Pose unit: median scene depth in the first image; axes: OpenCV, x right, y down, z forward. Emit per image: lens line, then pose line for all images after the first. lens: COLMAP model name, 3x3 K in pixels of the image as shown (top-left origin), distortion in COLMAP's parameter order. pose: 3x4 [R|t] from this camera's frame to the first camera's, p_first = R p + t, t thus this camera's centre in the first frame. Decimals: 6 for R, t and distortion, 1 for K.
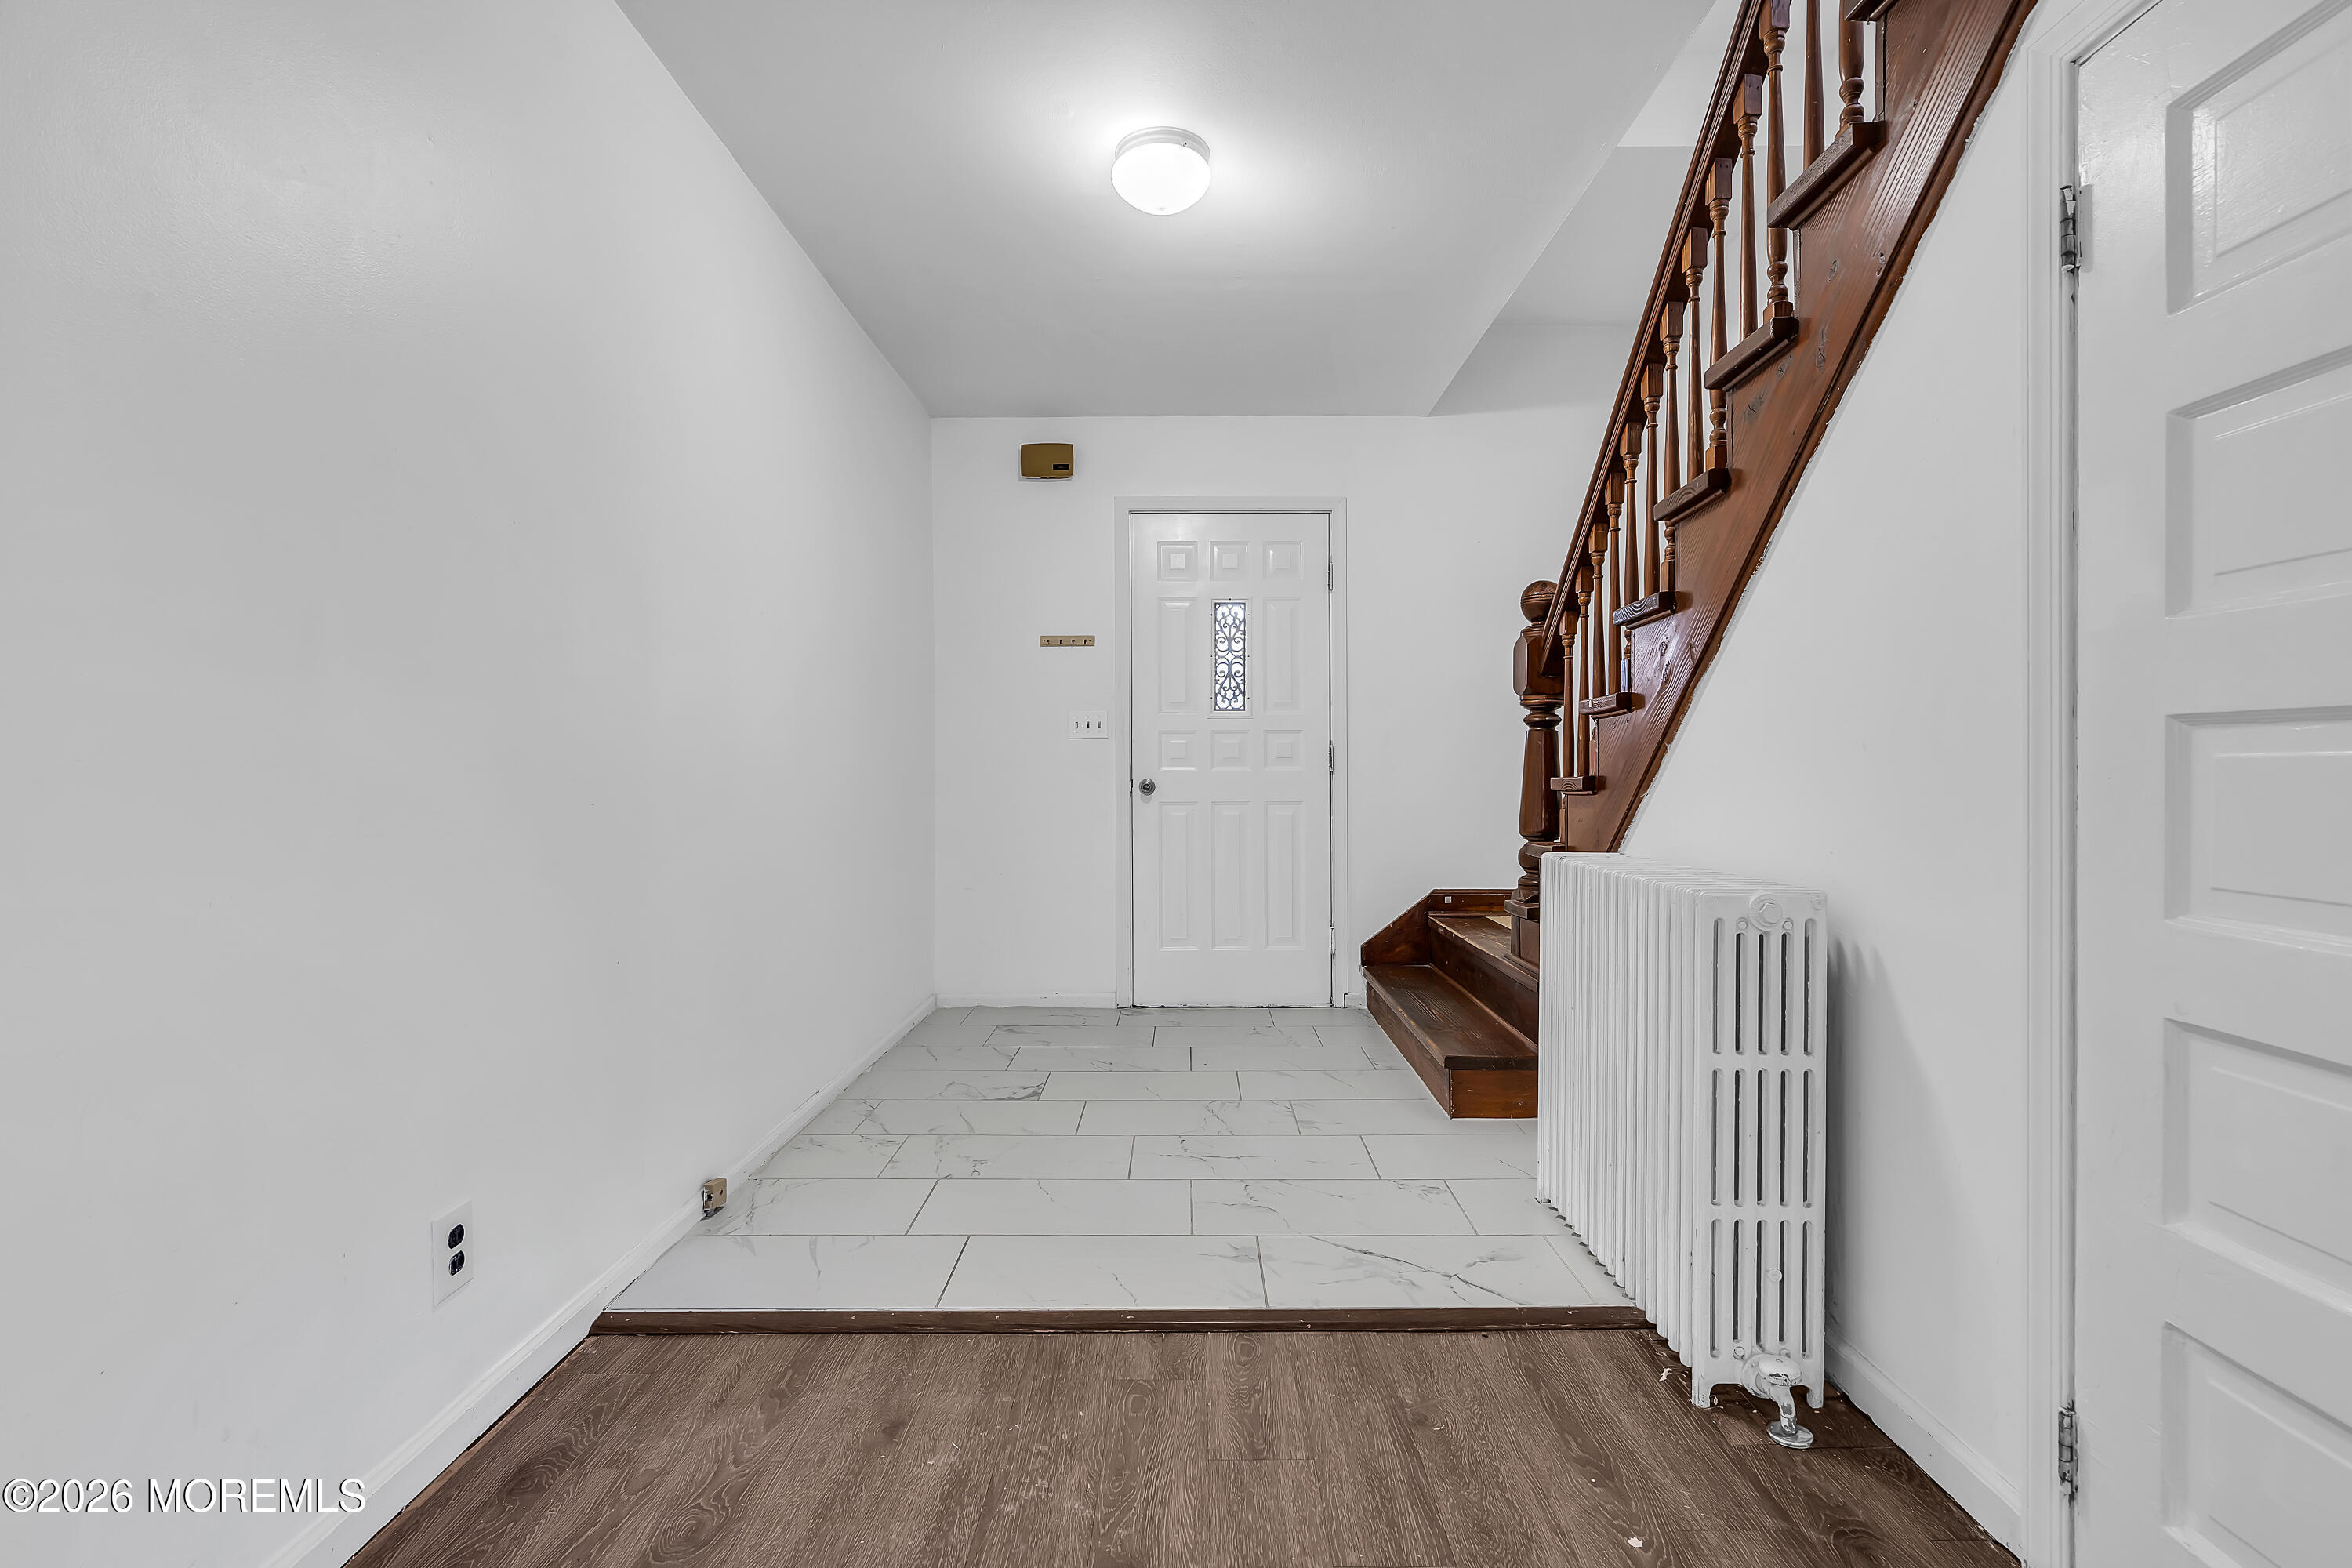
lens RADIAL K [[1073.8, 0, 1187.9], [0, 1073.8, 781.0], [0, 0, 1]] dist [-0.003449, 0.002302]
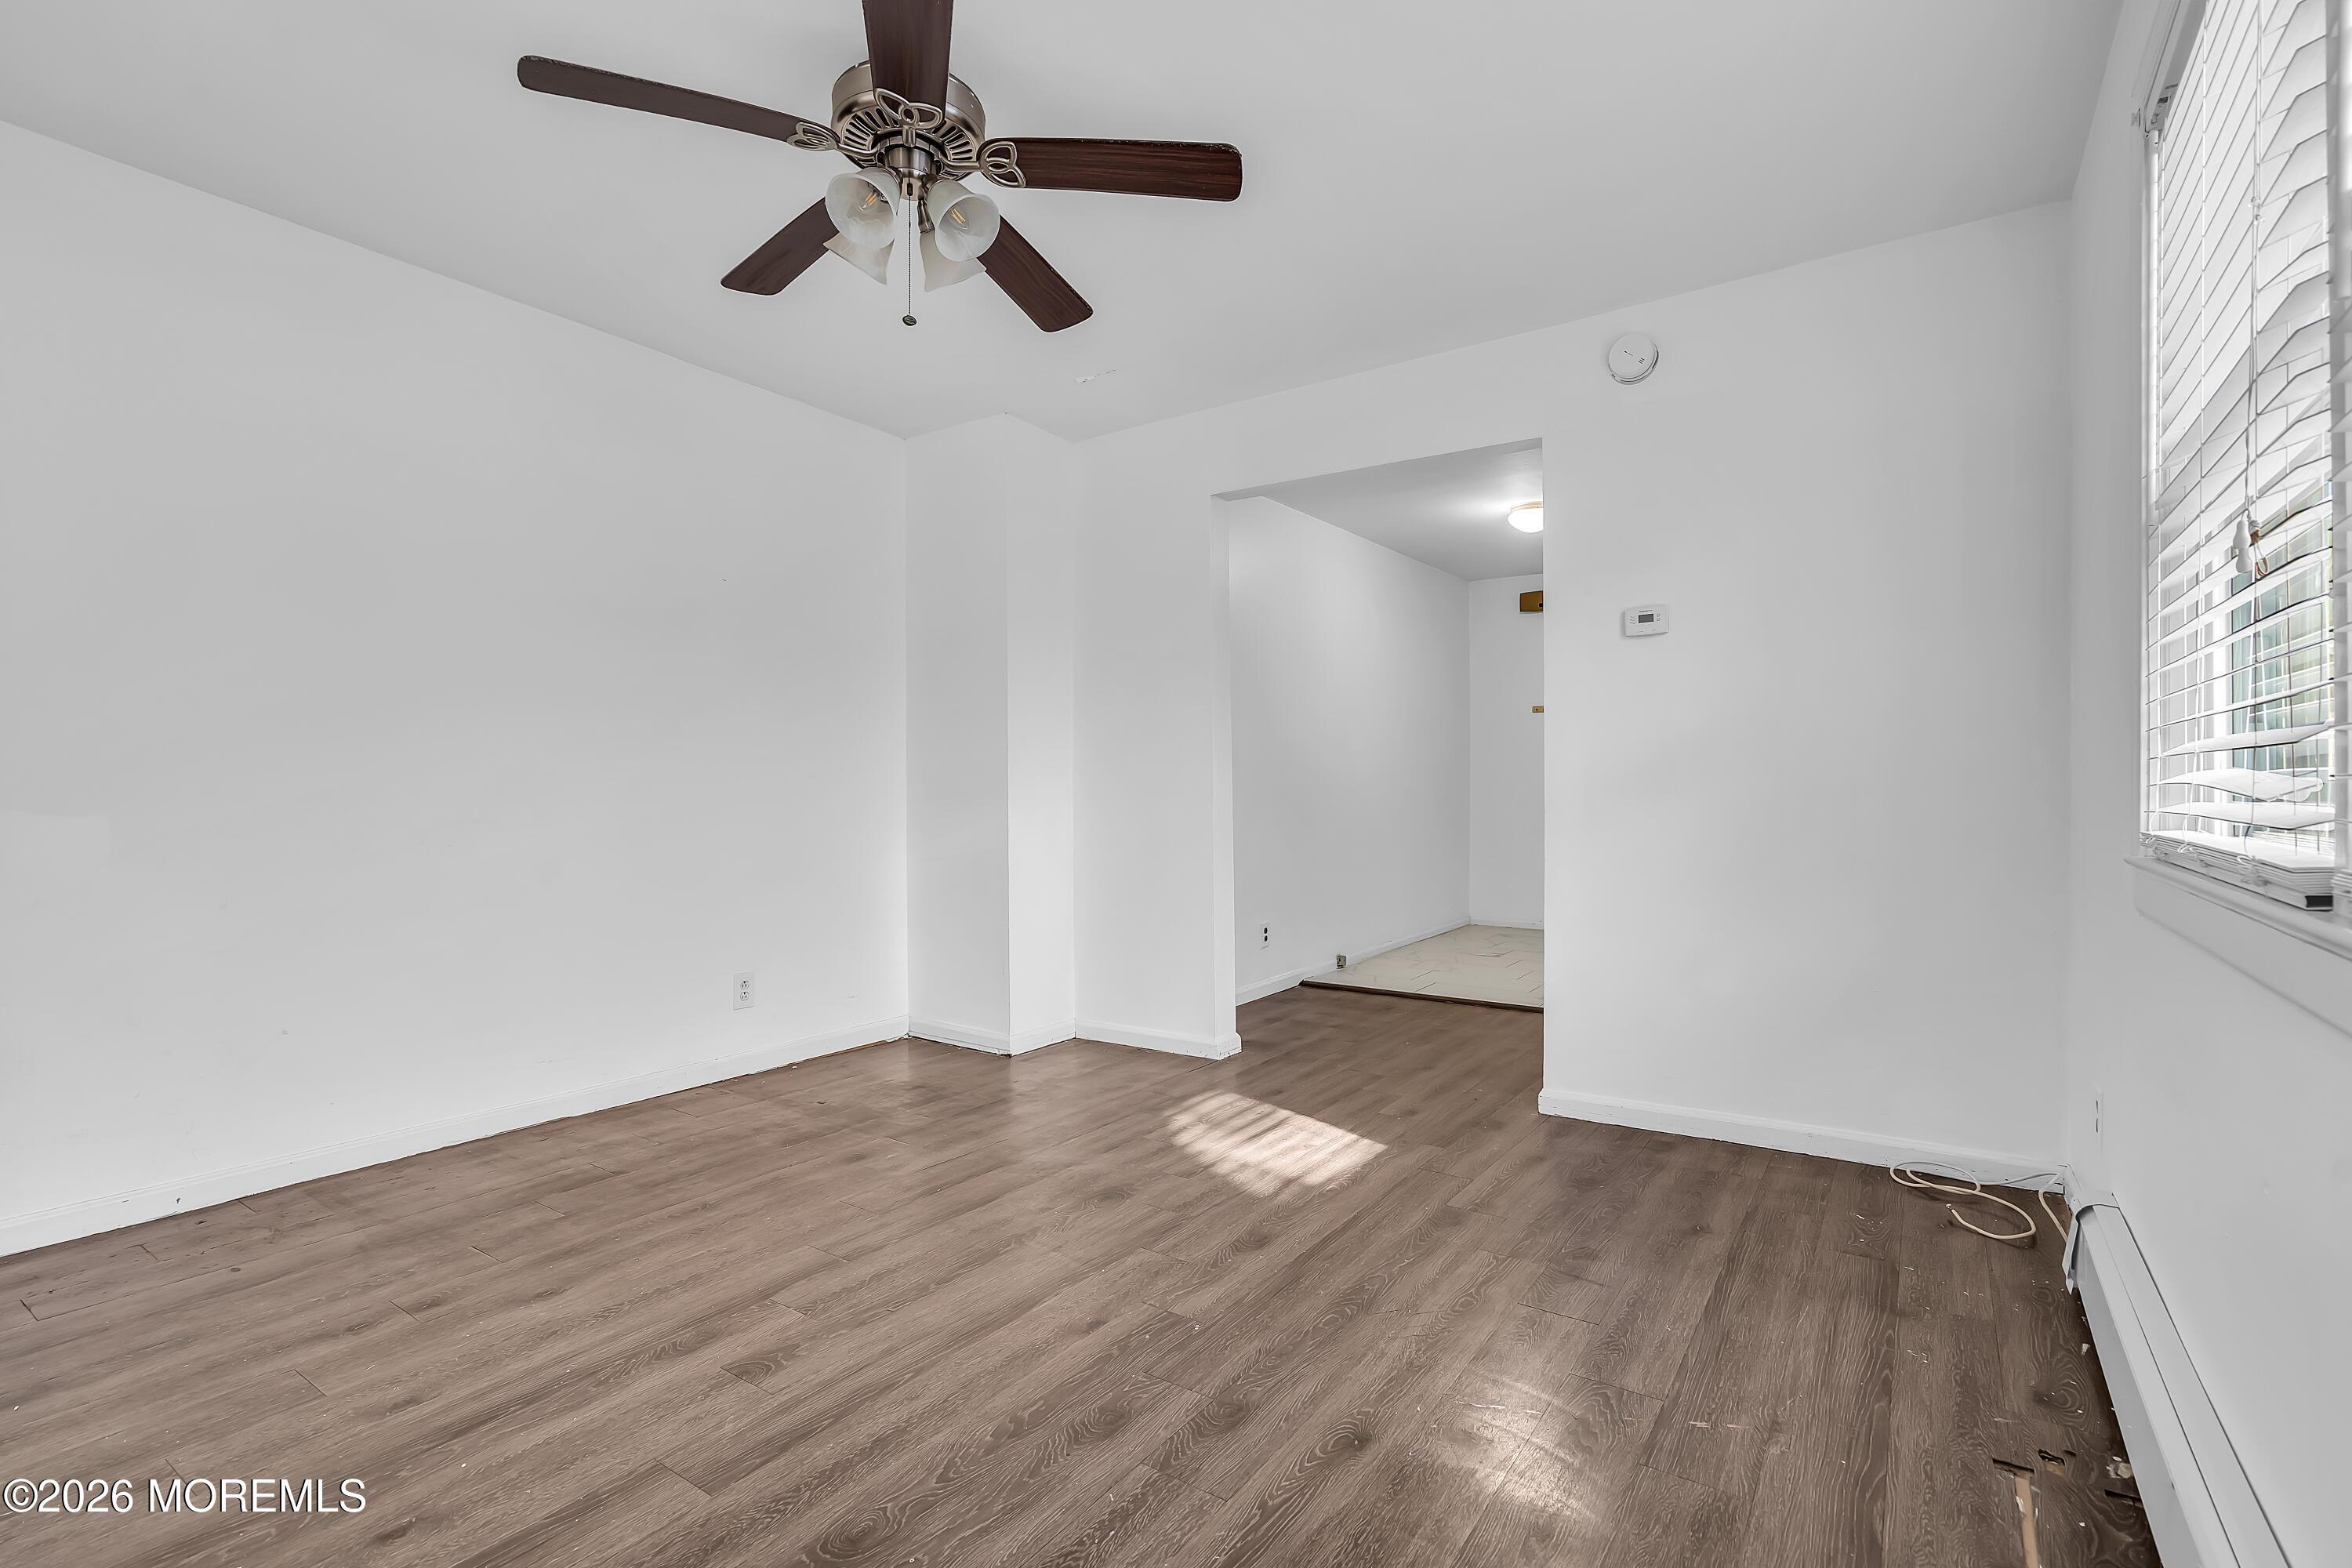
lens RADIAL K [[1073.8, 0, 1184.2], [0, 1073.8, 780.2], [0, 0, 1]] dist [-0.003449, 0.002302]
pose [[0.825944, 0.000327, -0.563752, 0.664507], [-0.003064, 0.999988, -0.003910, -0.024059], [0.563743, 0.004957, 0.825935, -1.272933]]
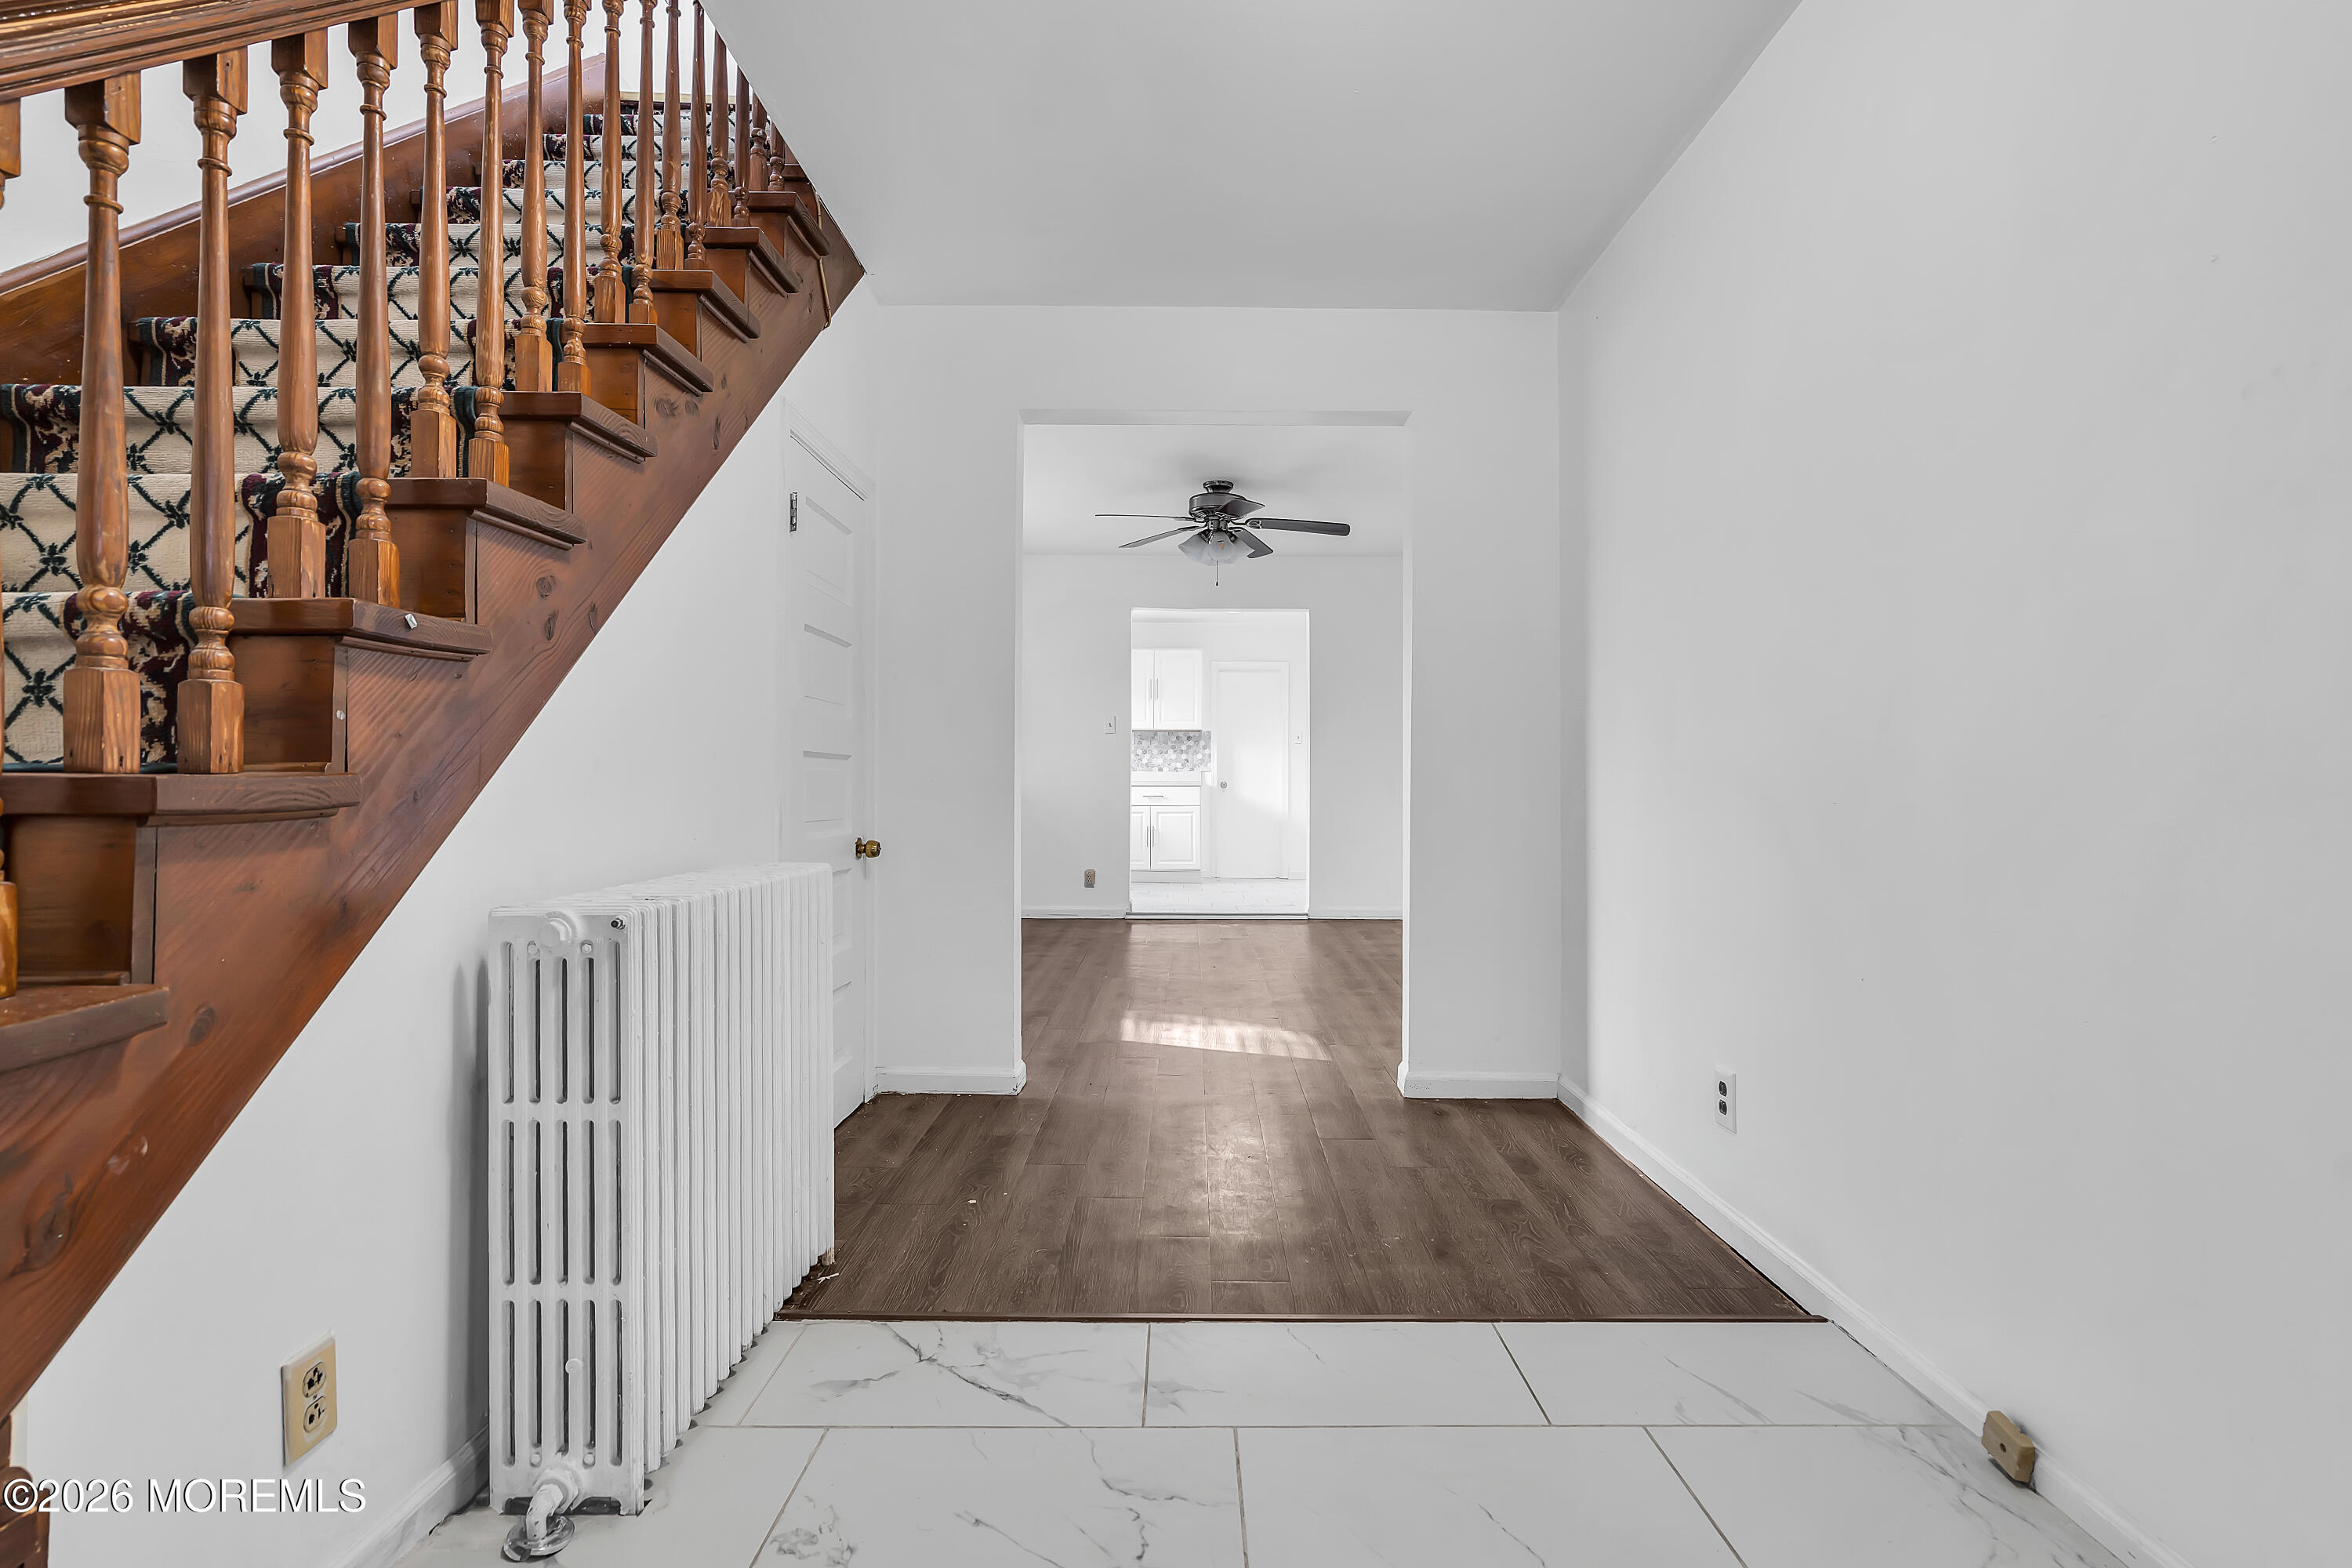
lens RADIAL K [[1073.8, 0, 1177.9], [0, 1073.8, 786.0], [0, 0, 1]] dist [-0.003449, 0.002302]
pose [[-0.999963, 0.000815, 0.008522, 0.032607], [0.000905, 0.999944, 0.010517, -0.003873], [-0.008513, 0.010525, -0.999908, 1.596196]]
